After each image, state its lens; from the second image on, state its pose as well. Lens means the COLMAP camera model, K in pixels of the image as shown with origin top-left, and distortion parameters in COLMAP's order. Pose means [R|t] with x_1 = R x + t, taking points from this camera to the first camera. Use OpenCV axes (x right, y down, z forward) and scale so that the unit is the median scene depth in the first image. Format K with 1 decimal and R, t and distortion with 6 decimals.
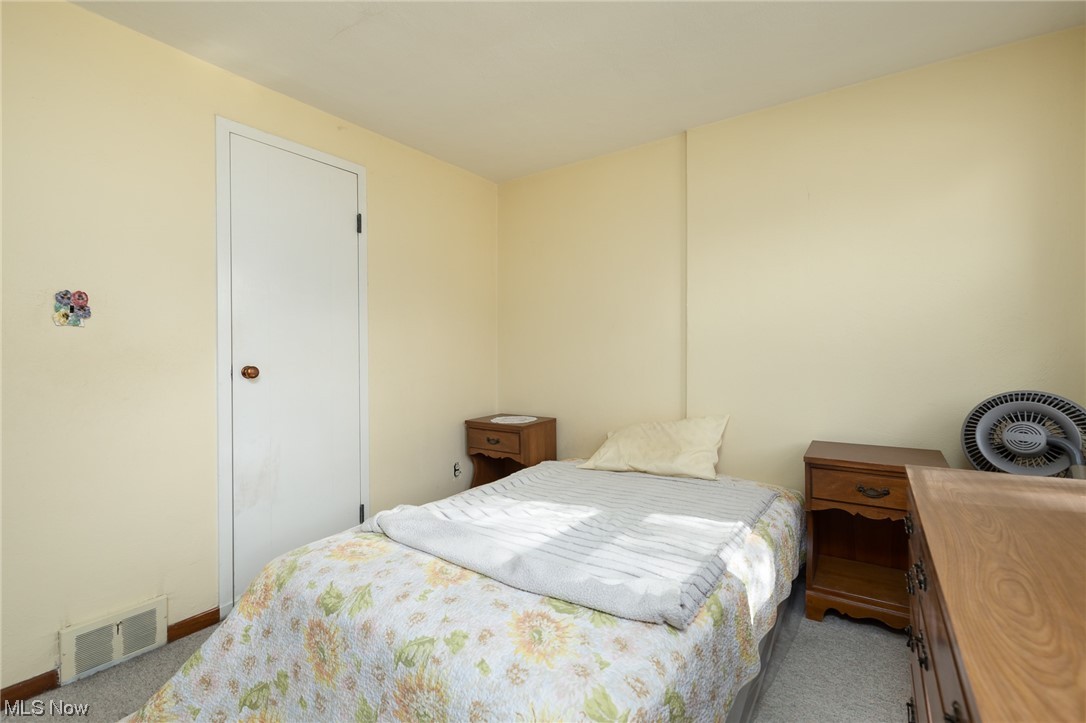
lens RADIAL K [[494.9, 0, 541.2], [0, 494.9, 355.8], [0, 0, 1]] dist [0.003018, 0.000038]
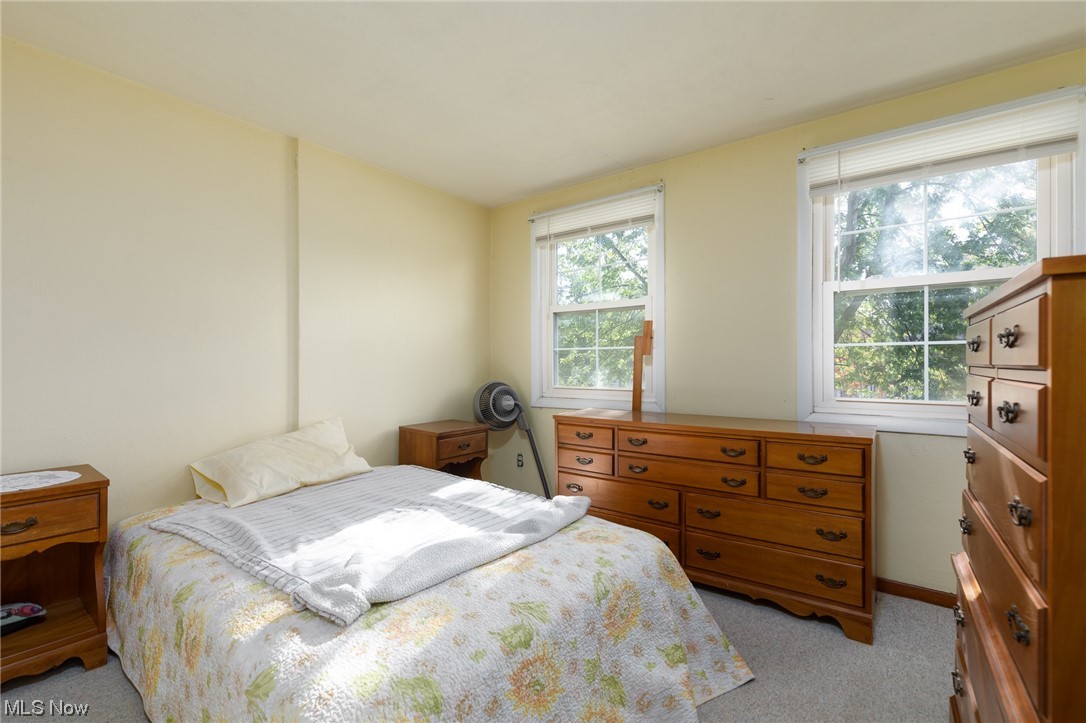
lens RADIAL K [[482.2, 0, 540.6], [0, 482.2, 362.9], [0, 0, 1]] dist [0.001119, -0.000003]
pose [[0.049283, 0.001523, 0.998784, -1.238973], [0.001766, 0.999997, -0.001612, -0.002711], [-0.998783, 0.001843, 0.049280, 0.871158]]
